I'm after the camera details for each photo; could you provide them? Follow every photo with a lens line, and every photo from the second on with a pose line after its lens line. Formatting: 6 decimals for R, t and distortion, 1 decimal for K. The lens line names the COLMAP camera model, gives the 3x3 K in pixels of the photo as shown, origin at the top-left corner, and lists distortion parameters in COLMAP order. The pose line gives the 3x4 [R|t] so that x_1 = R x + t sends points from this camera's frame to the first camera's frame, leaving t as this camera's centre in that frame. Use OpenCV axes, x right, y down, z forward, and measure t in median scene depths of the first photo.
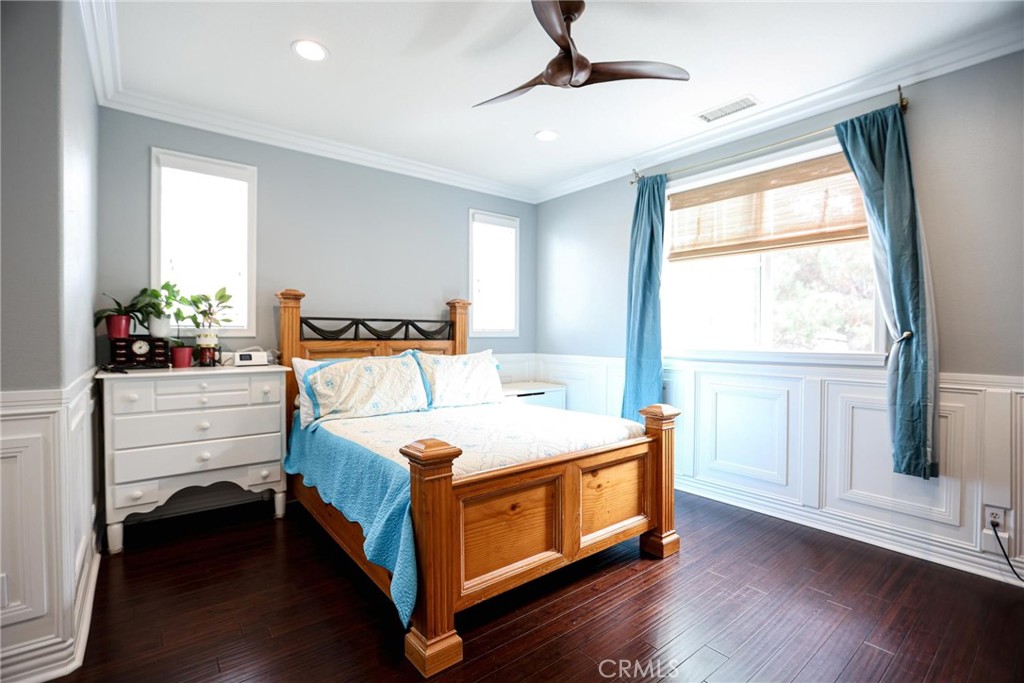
lens RADIAL K [[471.0, 0, 505.5], [0, 471.0, 340.3], [0, 0, 1]] dist [-0.031903, 0.006400]
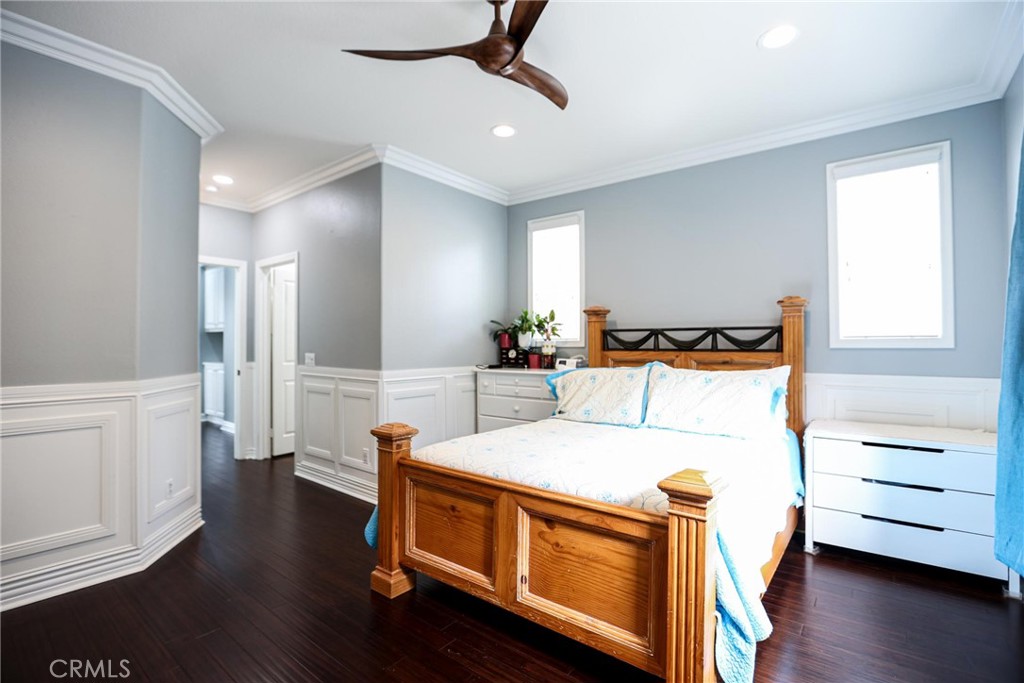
lens RADIAL K [[471.0, 0, 504.0], [0, 471.0, 338.6], [0, 0, 1]] dist [-0.031903, 0.006400]
pose [[0.243586, -0.015670, -0.969753, 0.671113], [-0.009542, 0.999782, -0.018552, -0.005591], [0.969832, 0.013772, 0.243384, 0.530684]]
